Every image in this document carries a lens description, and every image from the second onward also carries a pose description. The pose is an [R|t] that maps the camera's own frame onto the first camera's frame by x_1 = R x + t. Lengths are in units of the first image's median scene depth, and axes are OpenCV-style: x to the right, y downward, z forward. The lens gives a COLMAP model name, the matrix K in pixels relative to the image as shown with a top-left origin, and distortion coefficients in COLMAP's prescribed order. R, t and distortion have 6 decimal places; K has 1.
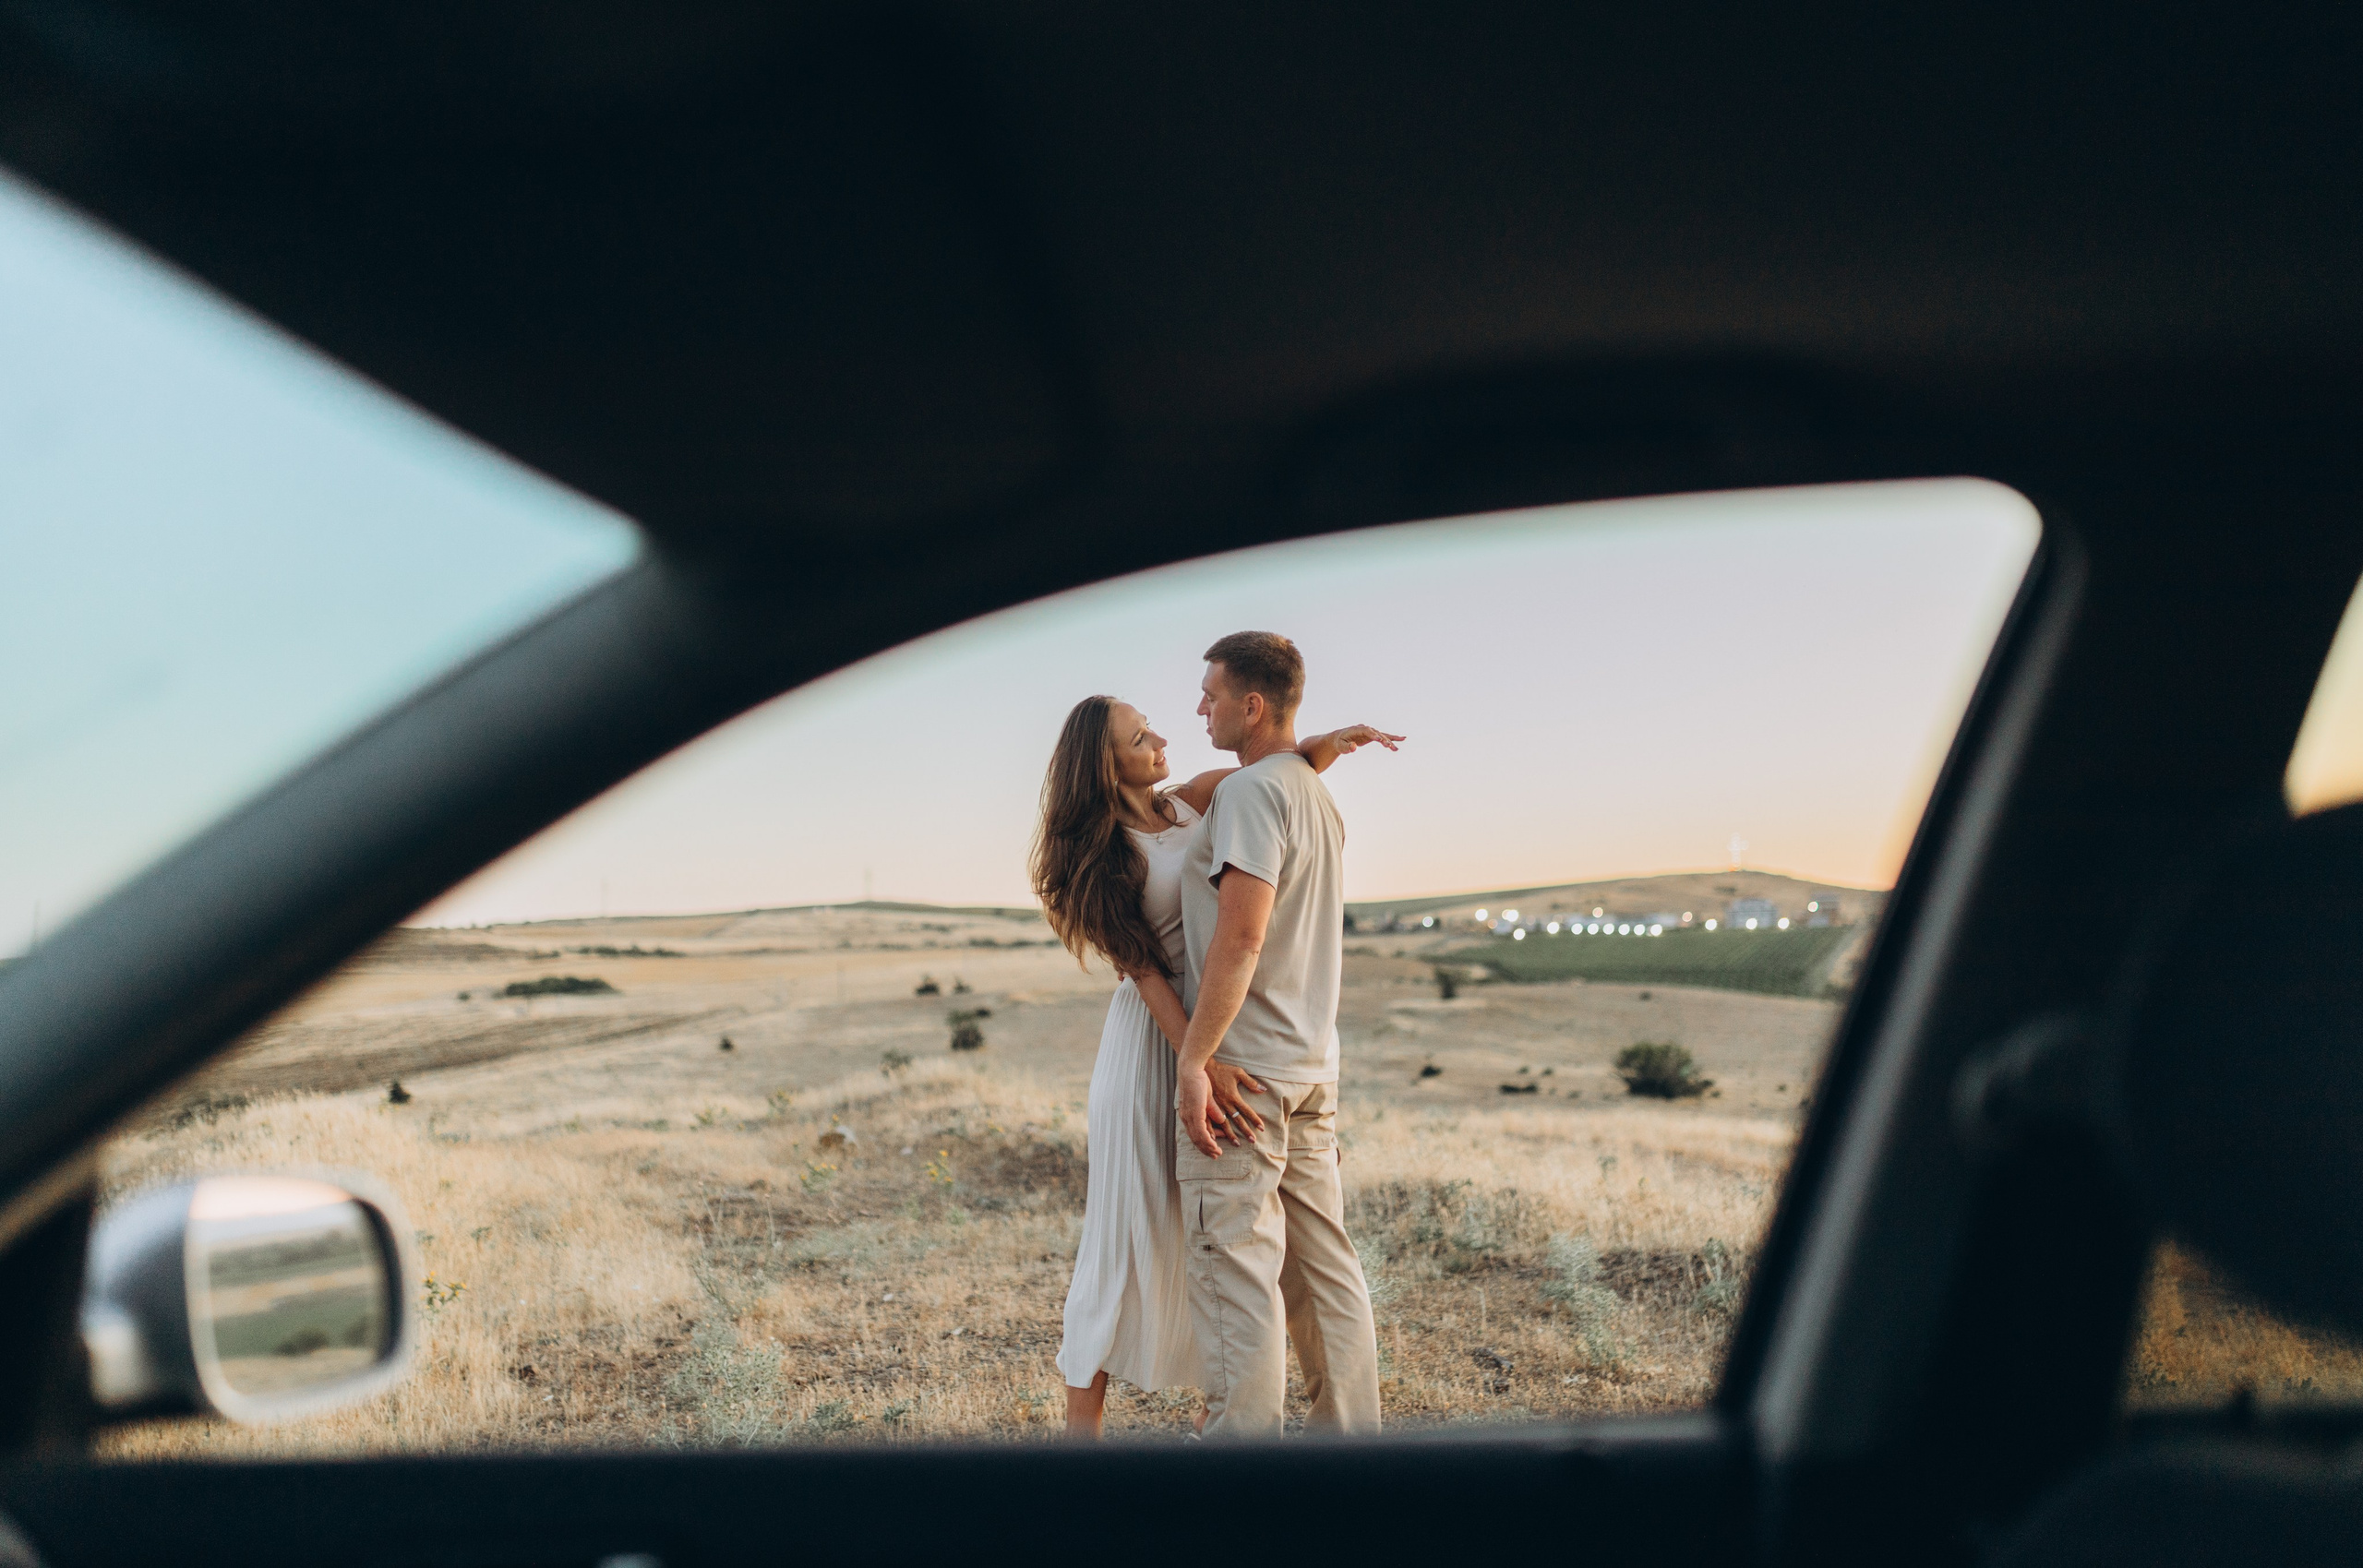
lens RADIAL K [[2188.1, 0, 1180.5], [0, 2188.1, 784.5], [0, 0, 1]] dist [0.055455, -0.135180]
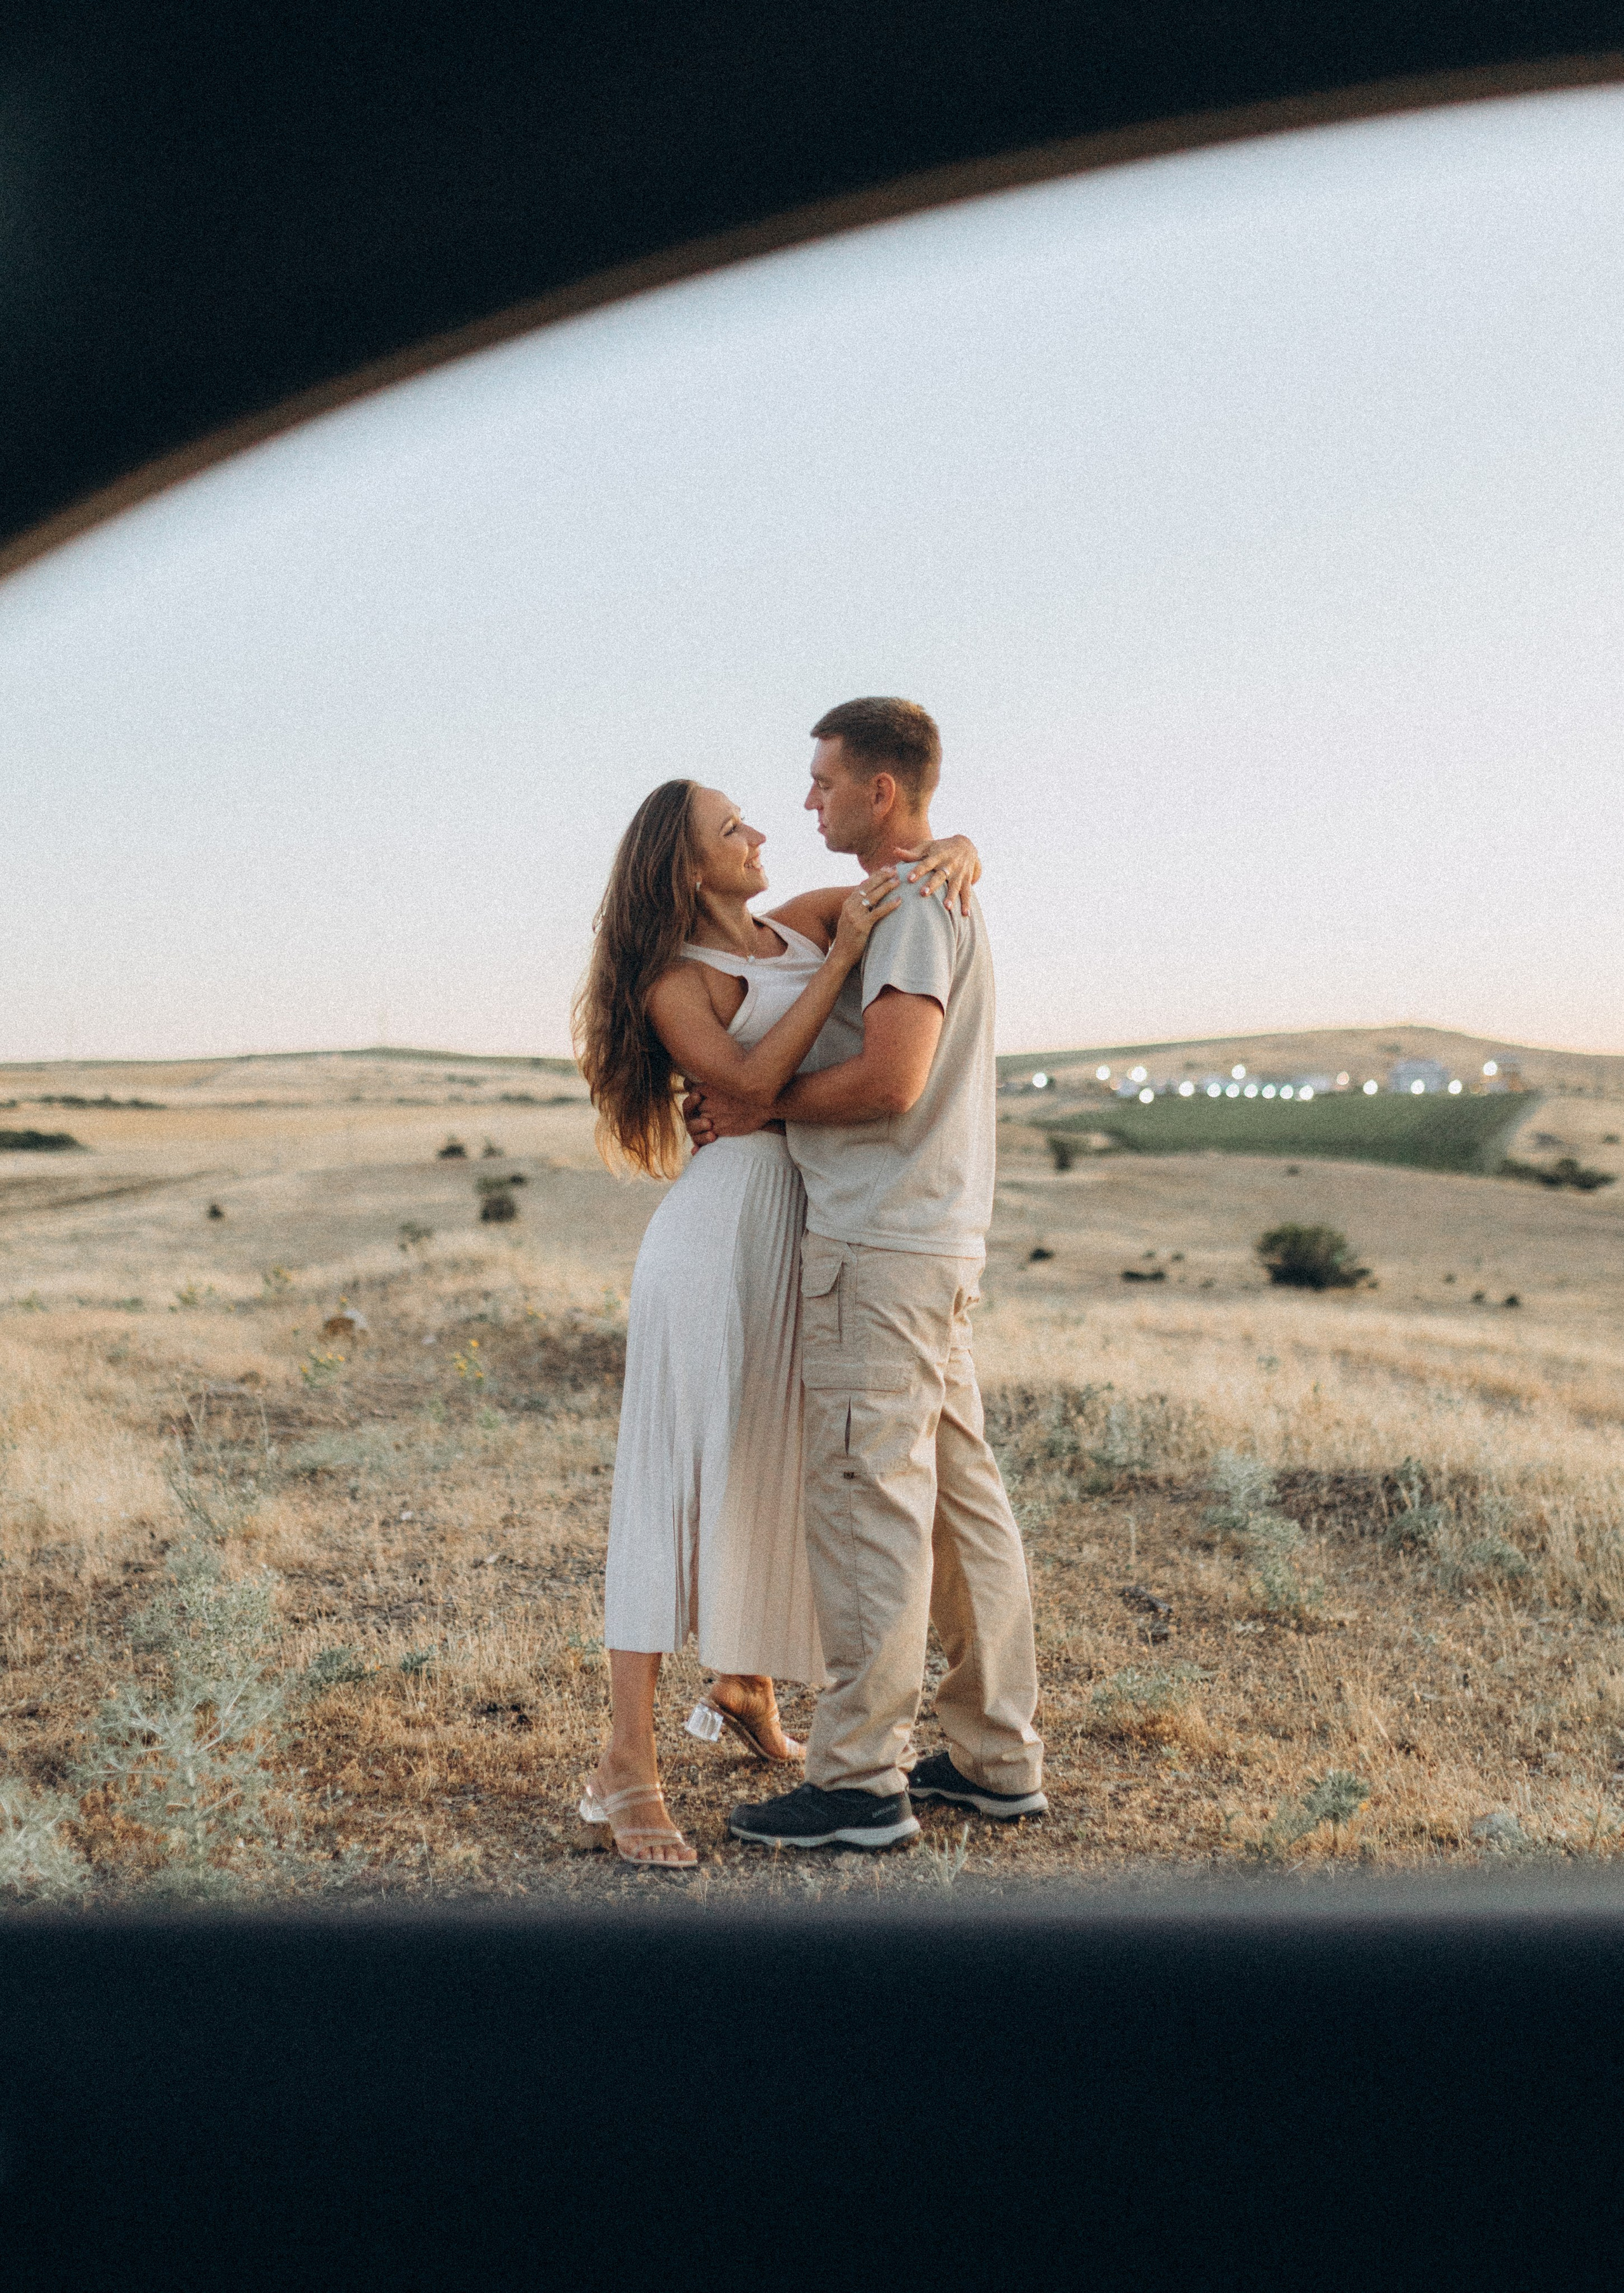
lens RADIAL K [[2351.0, 0, 811.8], [0, 2351.0, 1111.2], [0, 0, 1]] dist [0.023440, 0.004333]
pose [[0.999039, 0.016011, 0.040805, -0.017038], [-0.018821, 0.997409, 0.069432, 0.015064], [-0.039587, -0.070133, 0.996752, 0.105960]]
